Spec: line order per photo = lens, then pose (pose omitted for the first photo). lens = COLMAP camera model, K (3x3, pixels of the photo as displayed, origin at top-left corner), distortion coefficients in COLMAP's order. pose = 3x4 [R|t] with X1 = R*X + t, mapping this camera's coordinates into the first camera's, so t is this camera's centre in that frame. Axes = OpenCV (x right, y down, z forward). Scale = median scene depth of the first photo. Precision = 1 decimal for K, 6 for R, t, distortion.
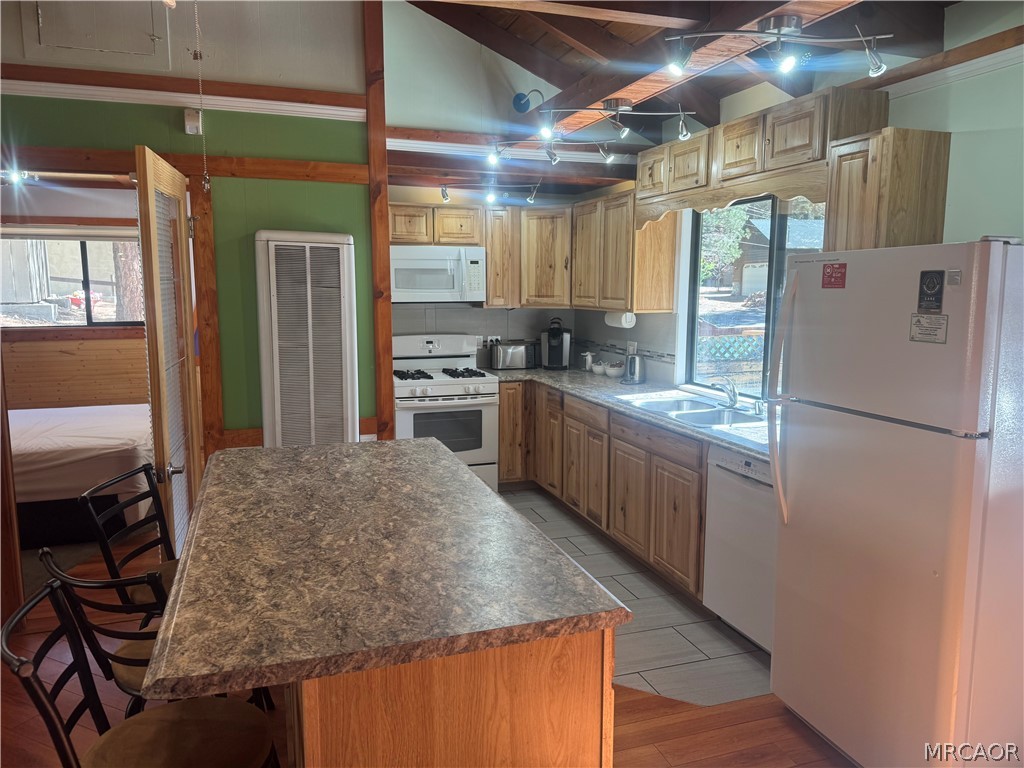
lens RADIAL K [[718.5, 0, 506.6], [0, 718.5, 381.8], [0, 0, 1]] dist [0.001700, -0.009949]
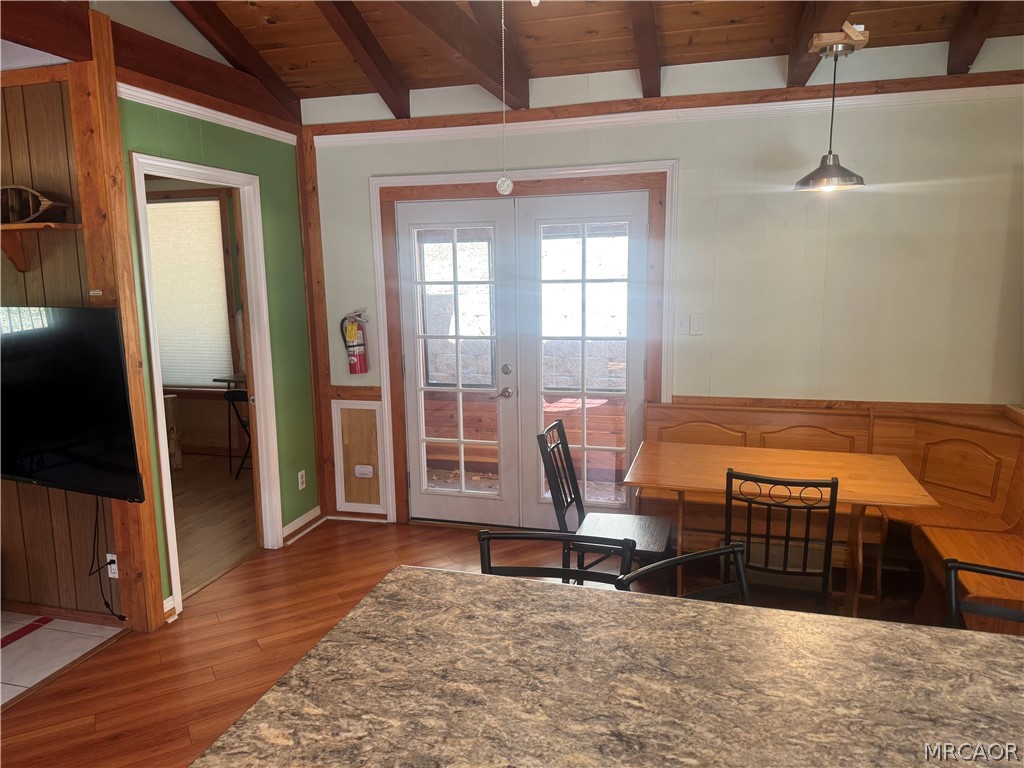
lens RADIAL K [[718.5, 0, 520.5], [0, 718.5, 381.6], [0, 0, 1]] dist [0.001700, -0.009949]
pose [[-0.559341, 0.143689, -0.816389, 0.143520], [-0.103455, 0.965061, 0.240738, -0.088009], [0.822457, 0.219114, -0.524932, 0.551101]]
